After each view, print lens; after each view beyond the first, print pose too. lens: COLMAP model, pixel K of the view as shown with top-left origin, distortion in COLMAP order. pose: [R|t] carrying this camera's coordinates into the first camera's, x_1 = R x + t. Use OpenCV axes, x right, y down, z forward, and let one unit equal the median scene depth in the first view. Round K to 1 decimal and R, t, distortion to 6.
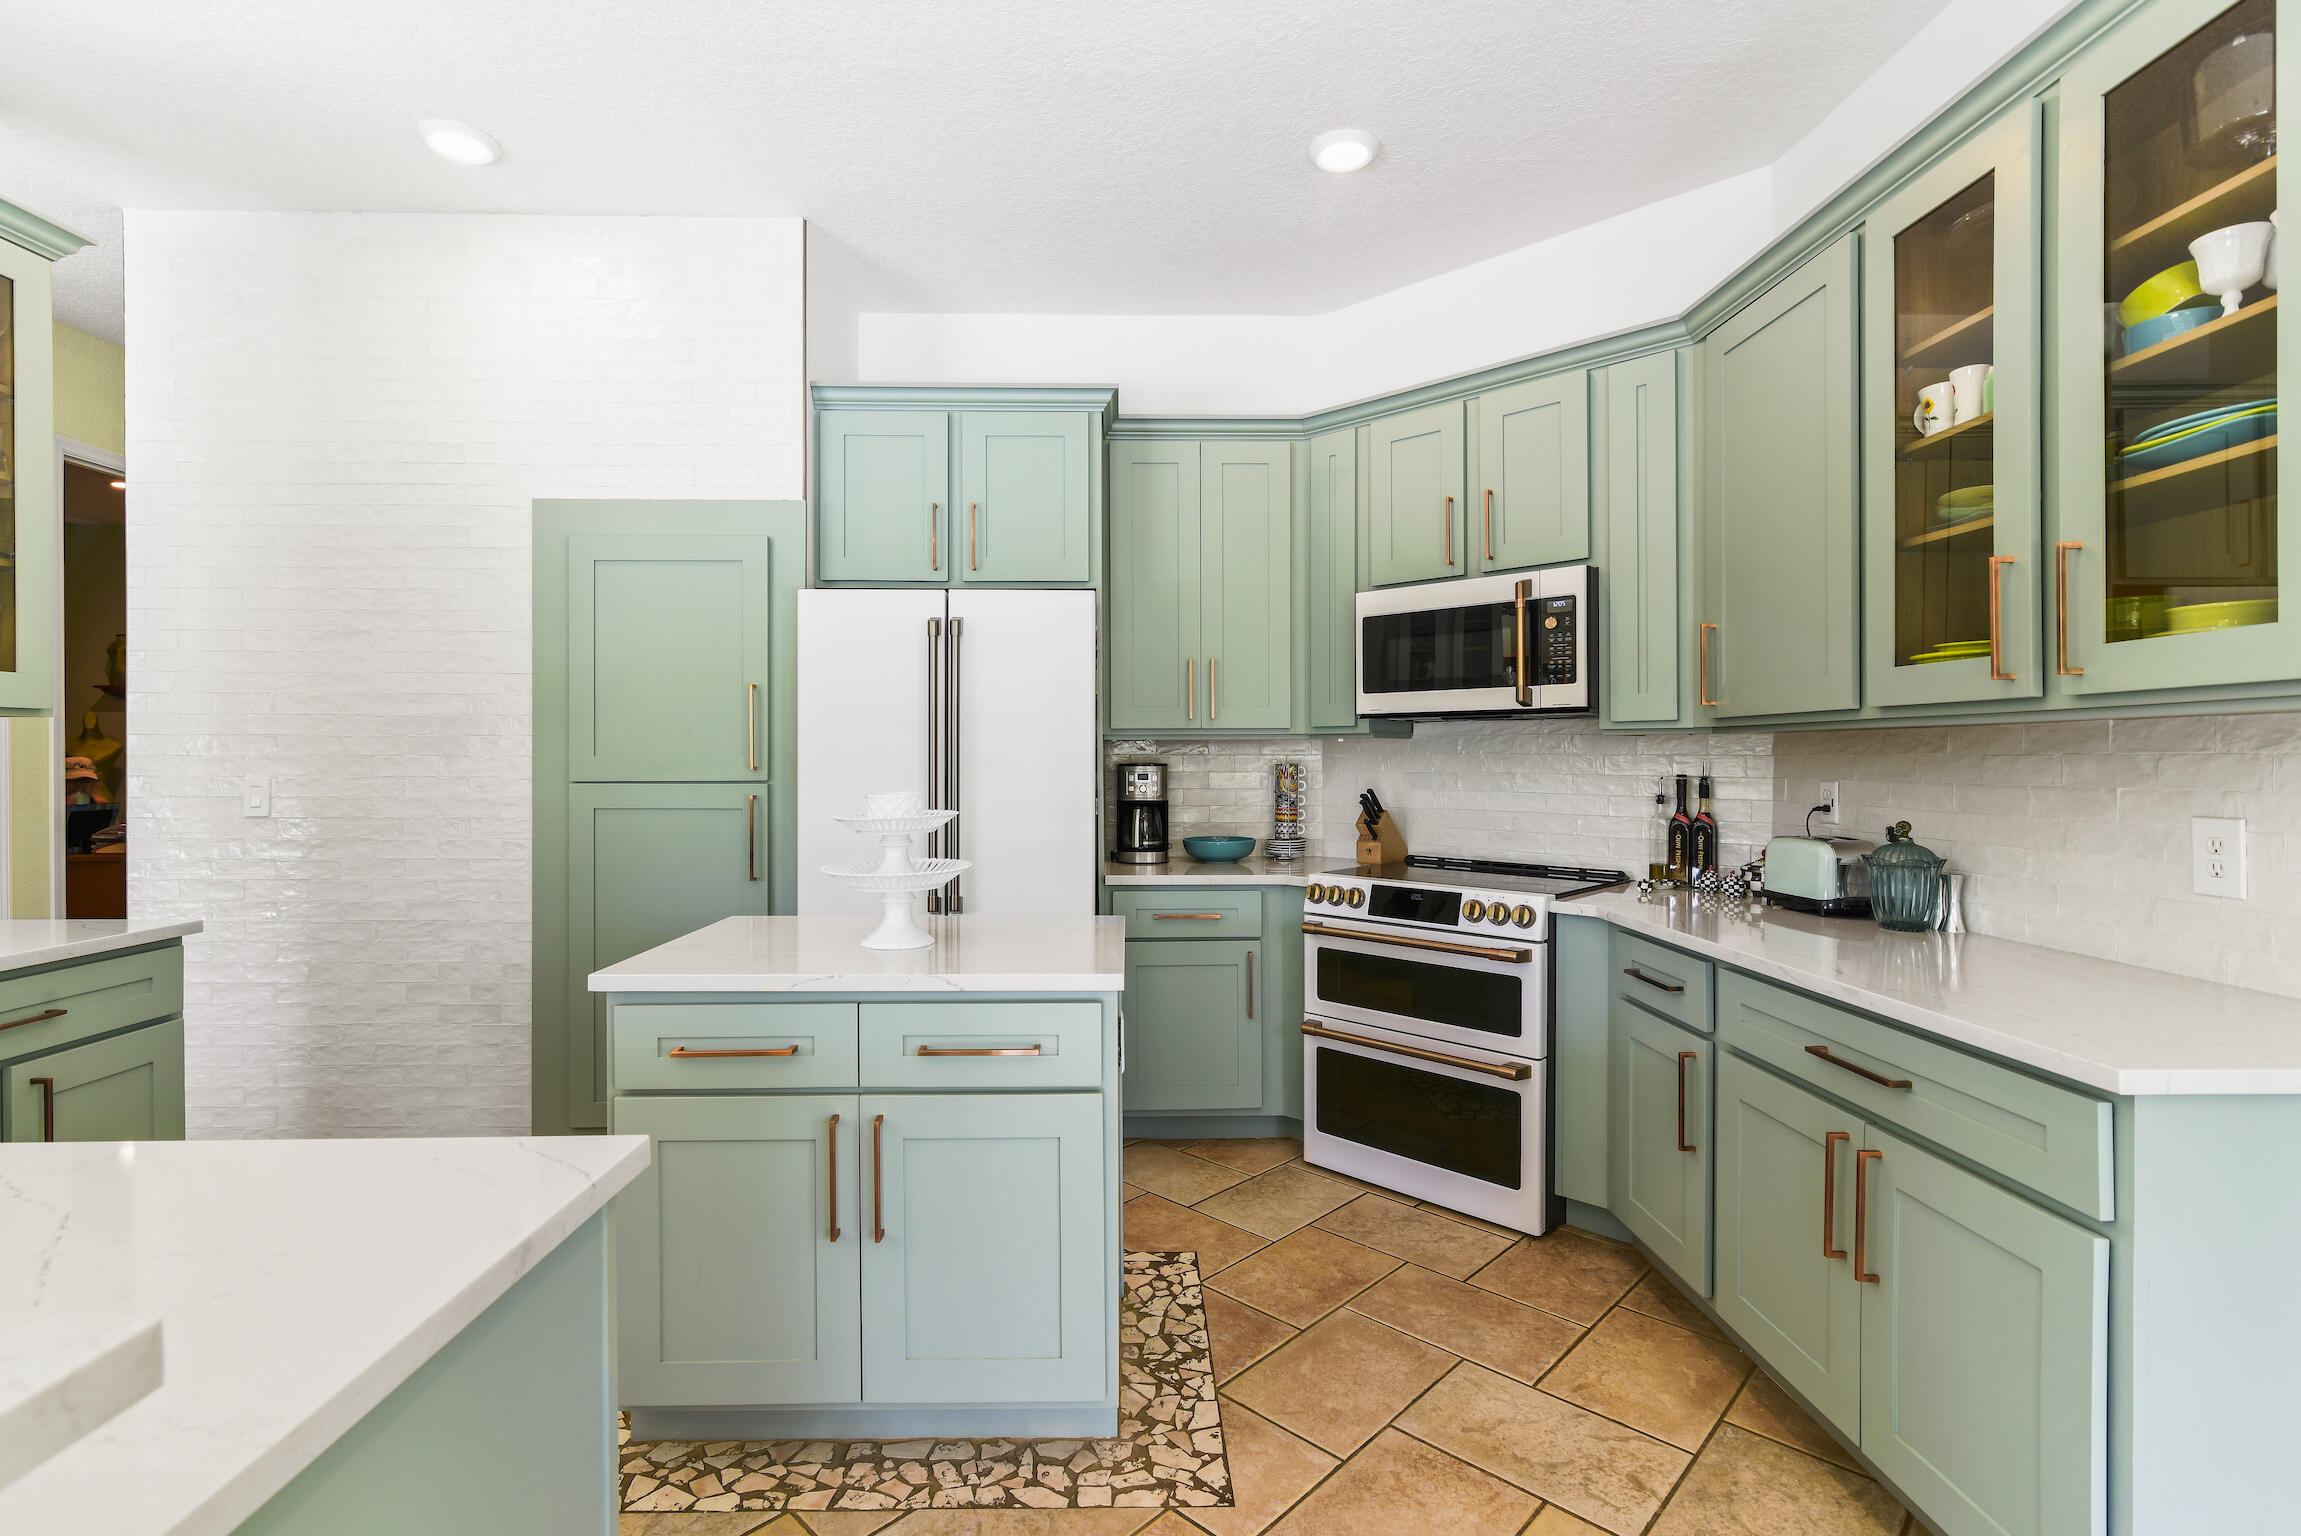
lens RADIAL K [[1056.9, 0, 1143.8], [0, 1056.9, 759.5], [0, 0, 1]] dist [-0.000420, -0.000082]
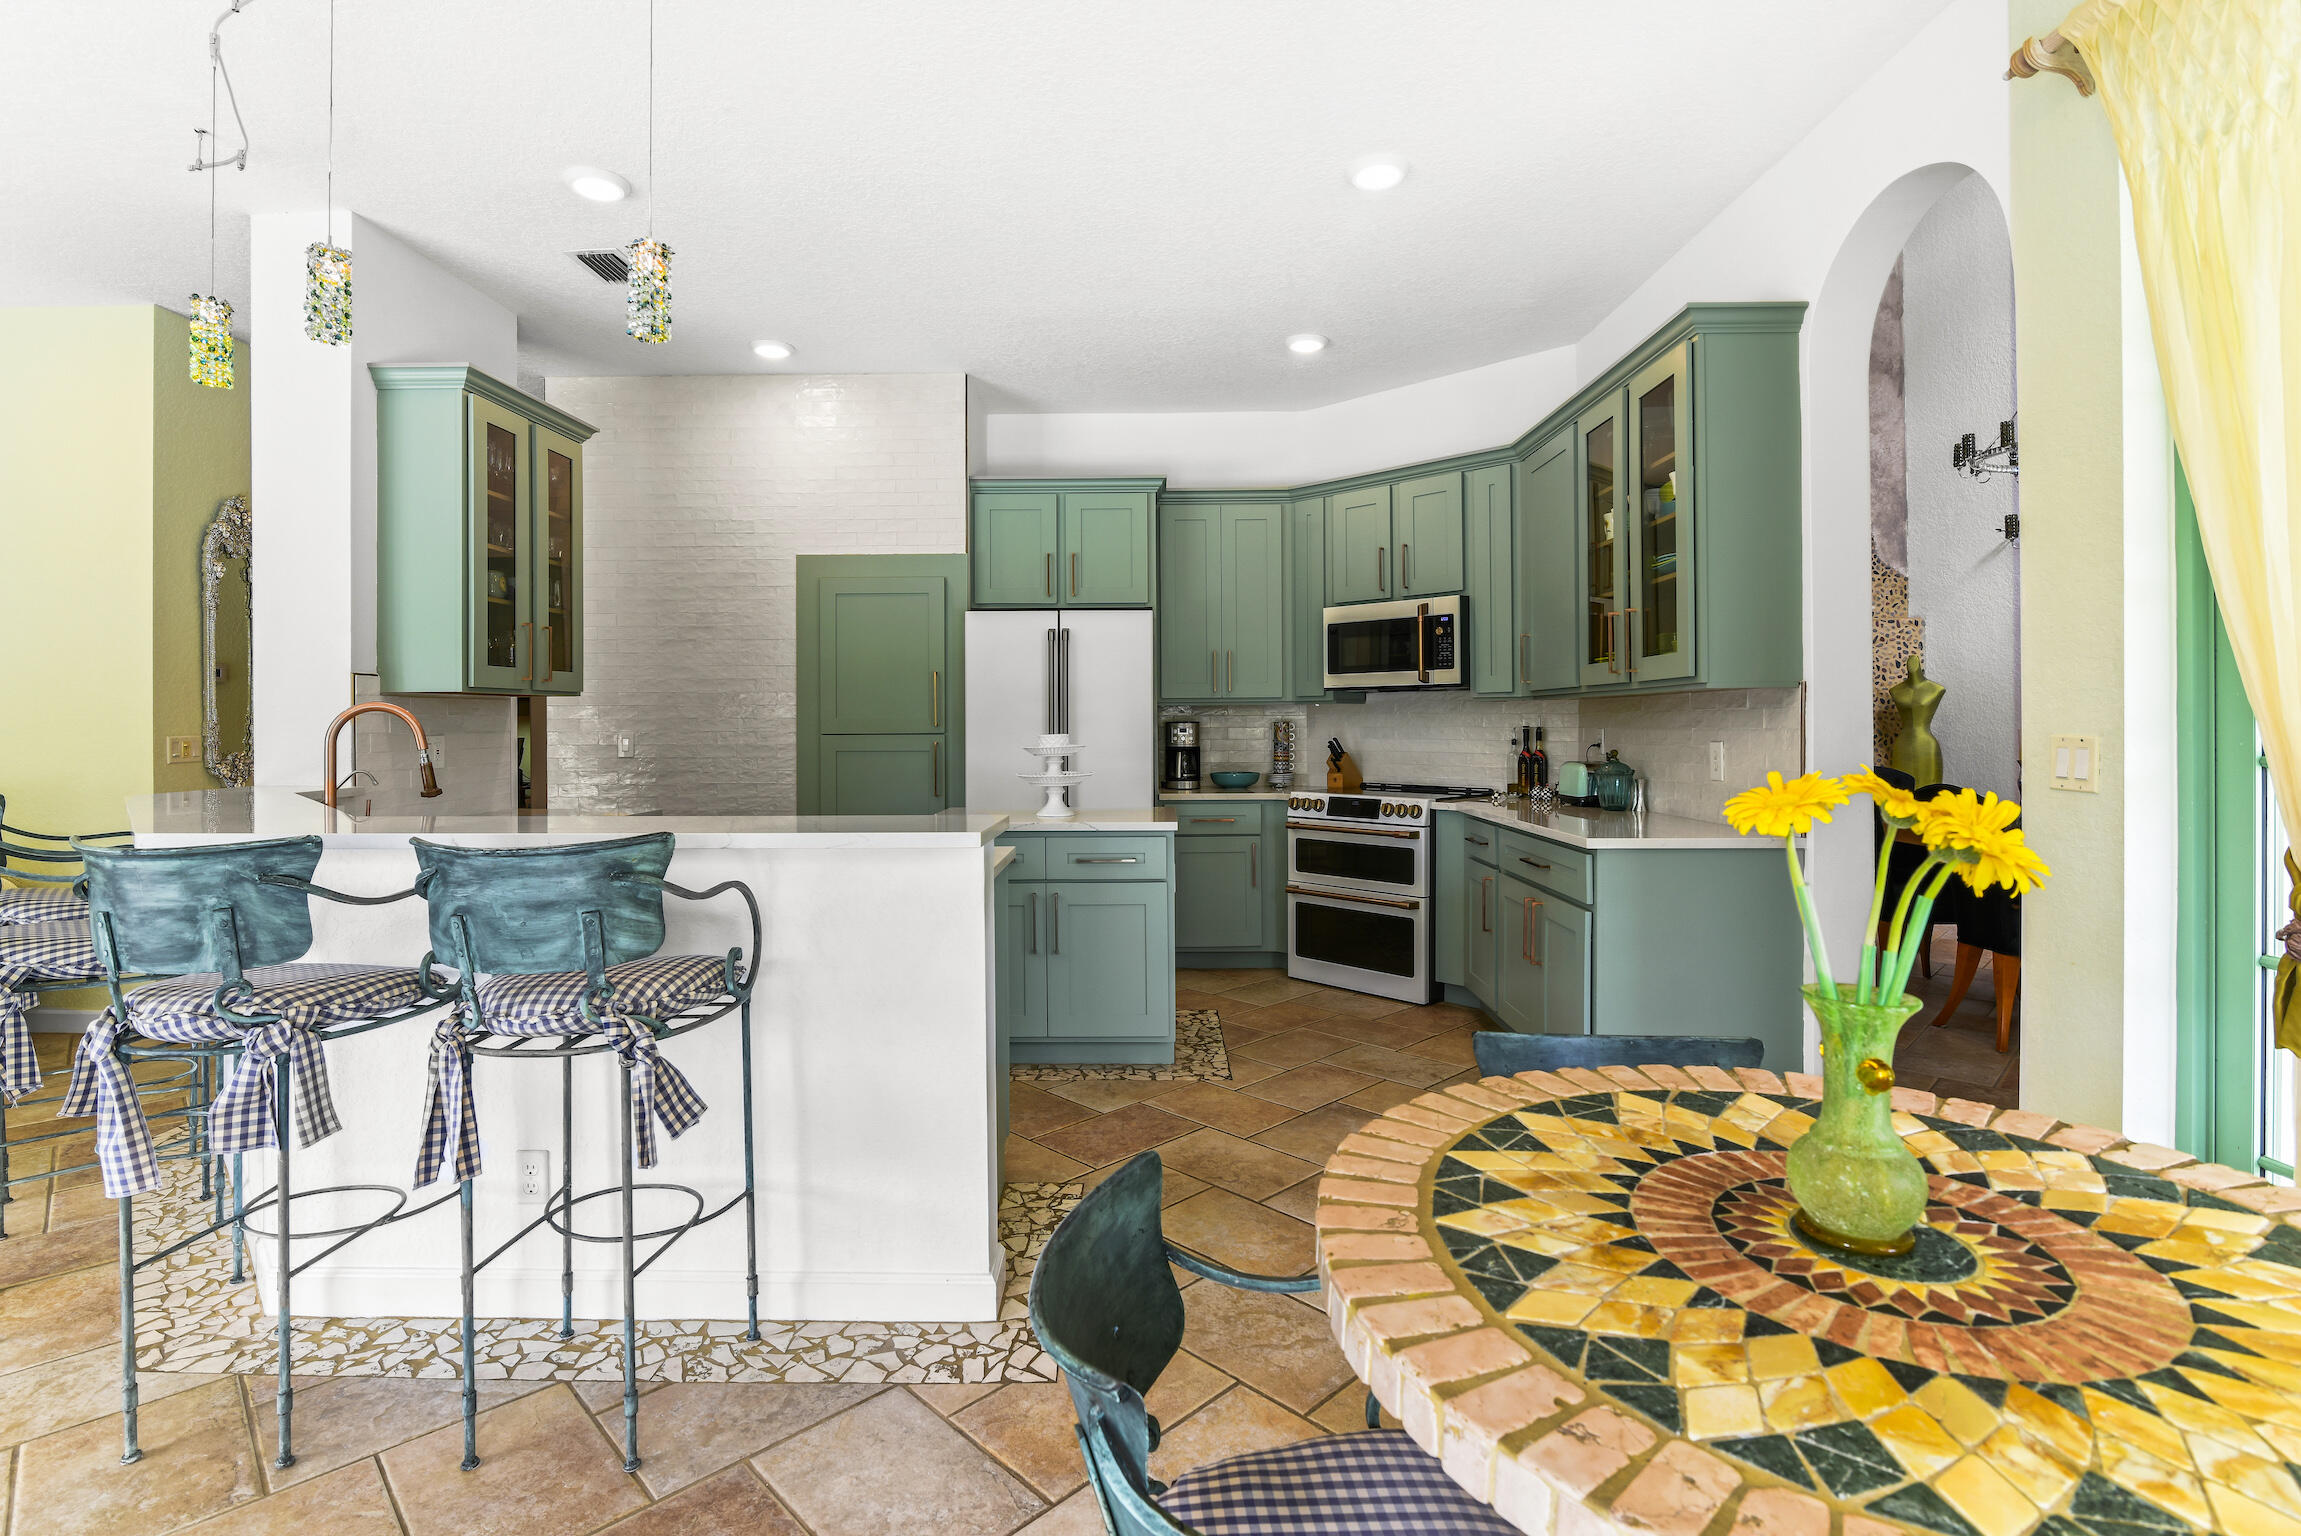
lens RADIAL K [[1081.0, 0, 1148.5], [0, 1081.0, 726.8], [0, 0, 1]] dist [-0.015391, -0.000055]
pose [[0.999620, -0.004838, -0.027135, -0.009499], [0.004875, 0.999987, 0.001322, 0.010694], [0.027128, -0.001454, 0.999631, -0.623981]]
